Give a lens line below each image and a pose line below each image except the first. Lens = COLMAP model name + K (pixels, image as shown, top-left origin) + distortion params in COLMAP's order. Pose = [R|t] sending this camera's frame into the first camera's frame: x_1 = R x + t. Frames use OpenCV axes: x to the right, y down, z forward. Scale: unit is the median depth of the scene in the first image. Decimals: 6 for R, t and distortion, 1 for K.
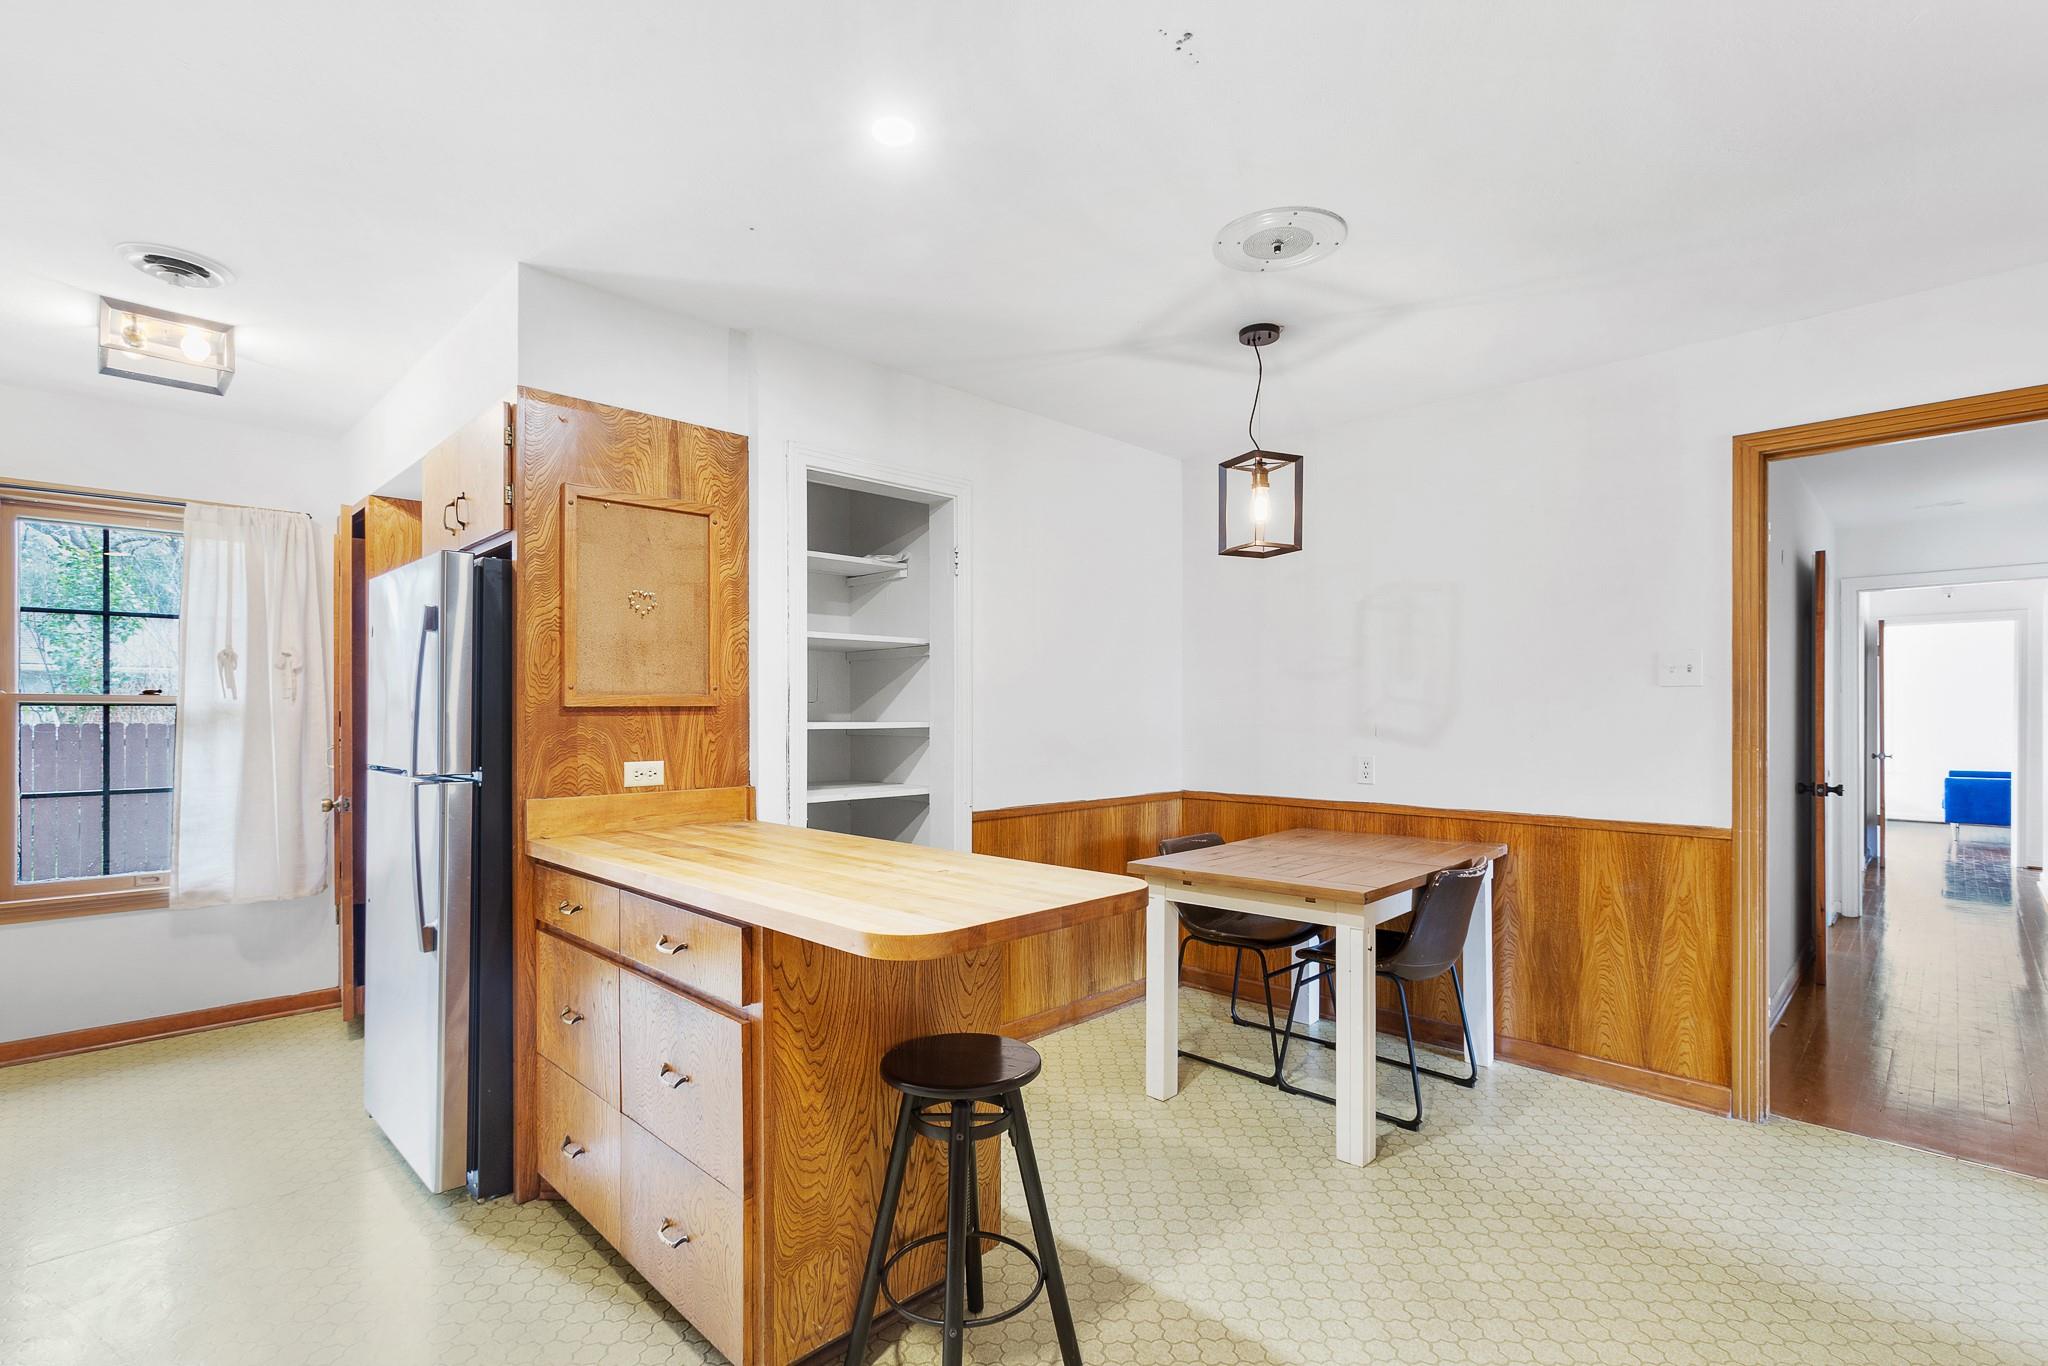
lens RADIAL K [[947.1, 0, 1014.4], [0, 947.1, 699.9], [0, 0, 1]] dist [-0.003648, -0.000512]
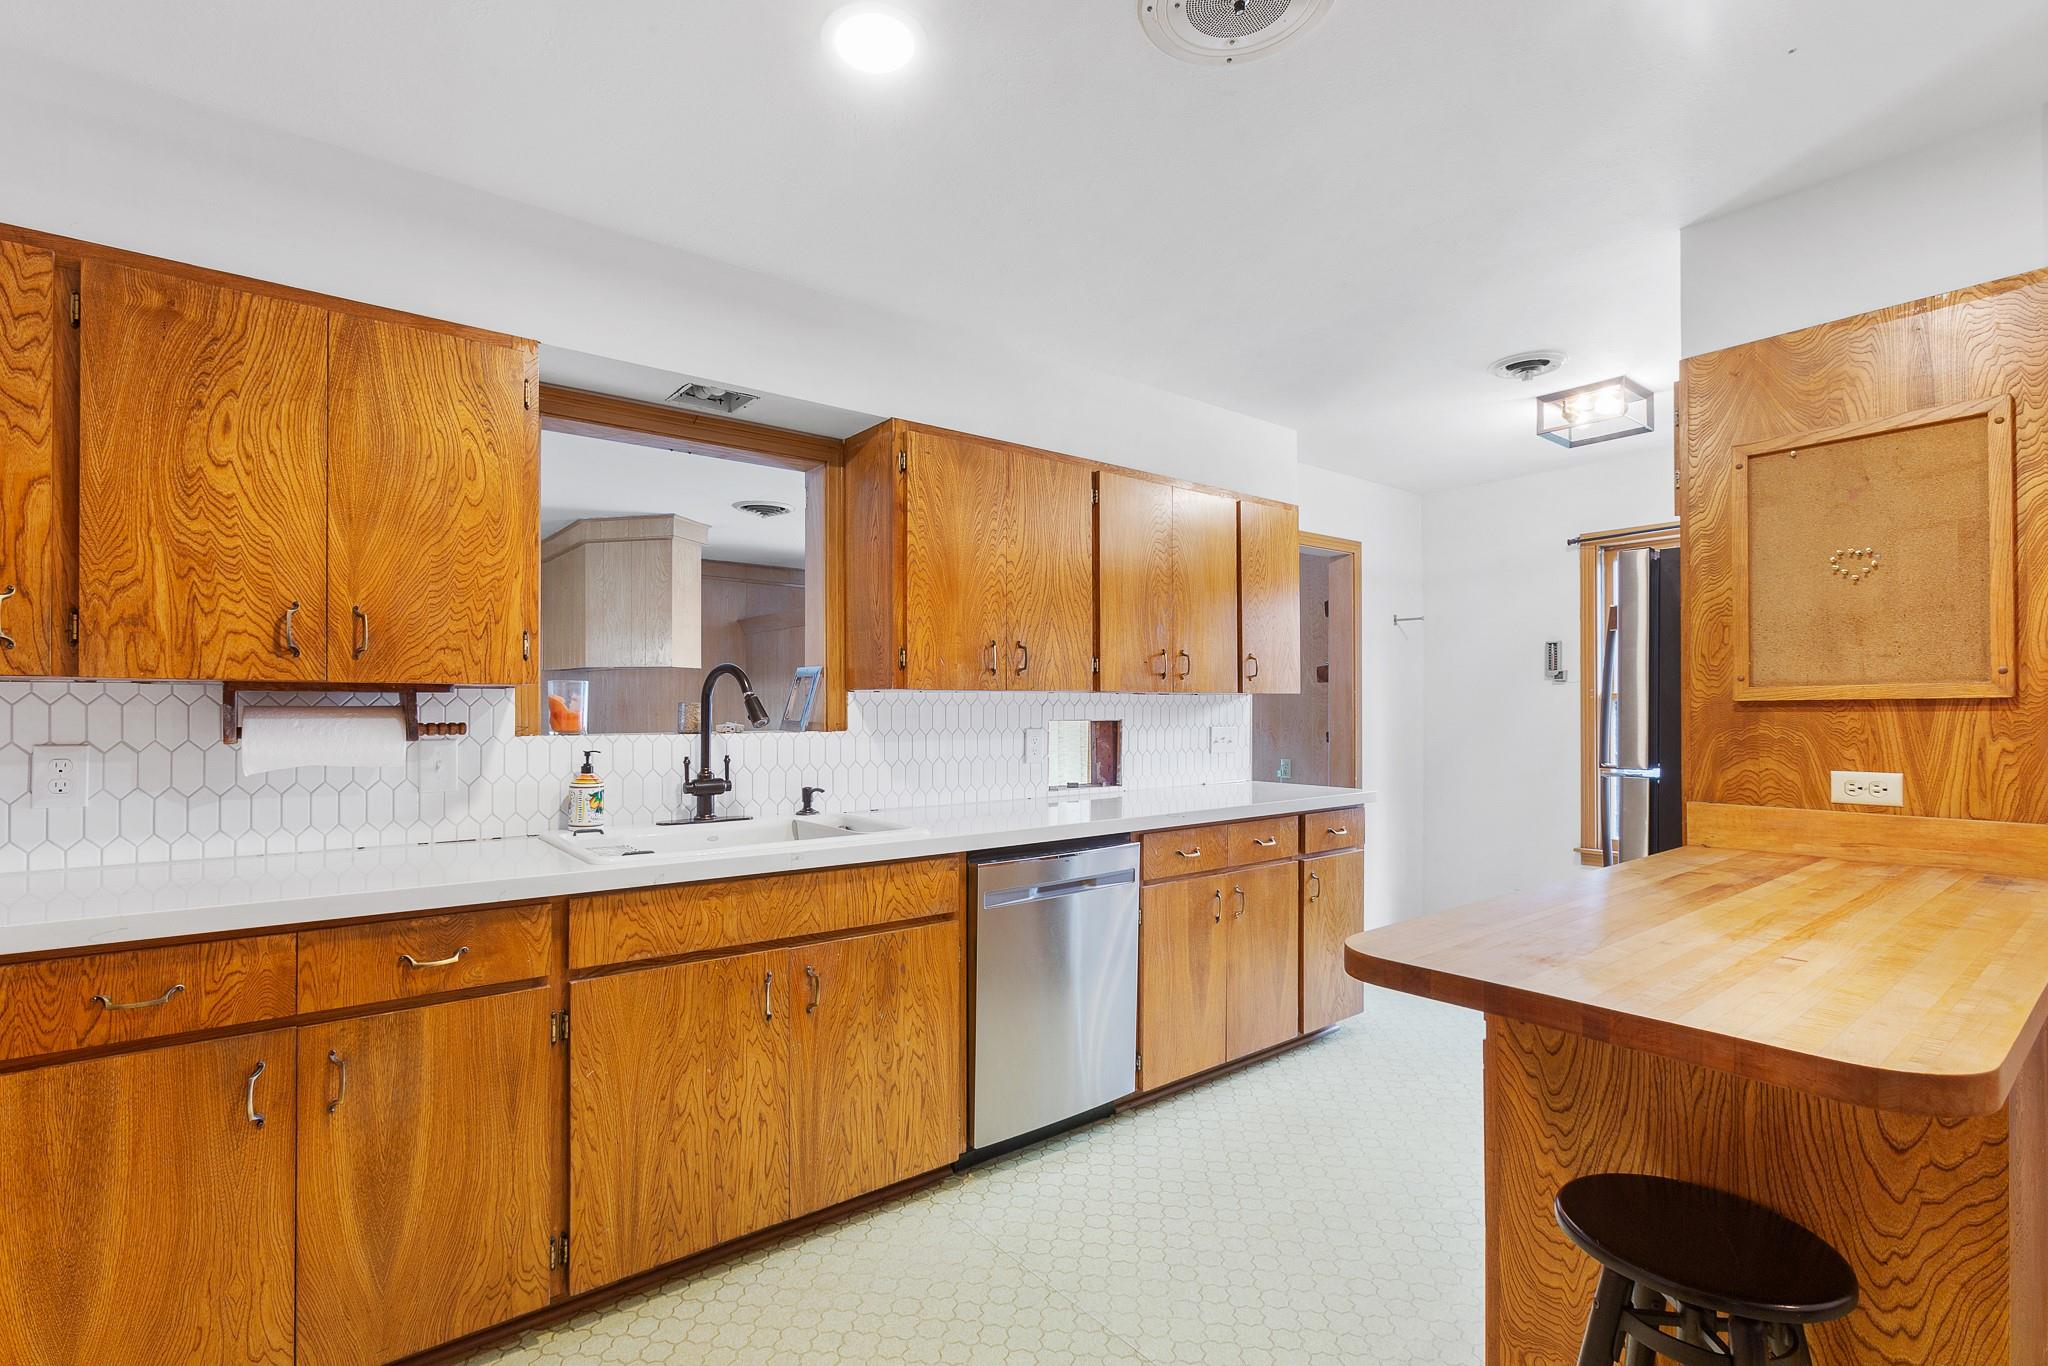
lens RADIAL K [[947.1, 0, 1013.5], [0, 947.1, 698.8], [0, 0, 1]] dist [-0.003648, -0.000512]
pose [[-0.124212, -0.012027, -0.992183, 0.460685], [0.014059, 0.999805, -0.013880, 0.007416], [0.992156, -0.015673, -0.124019, 0.429233]]
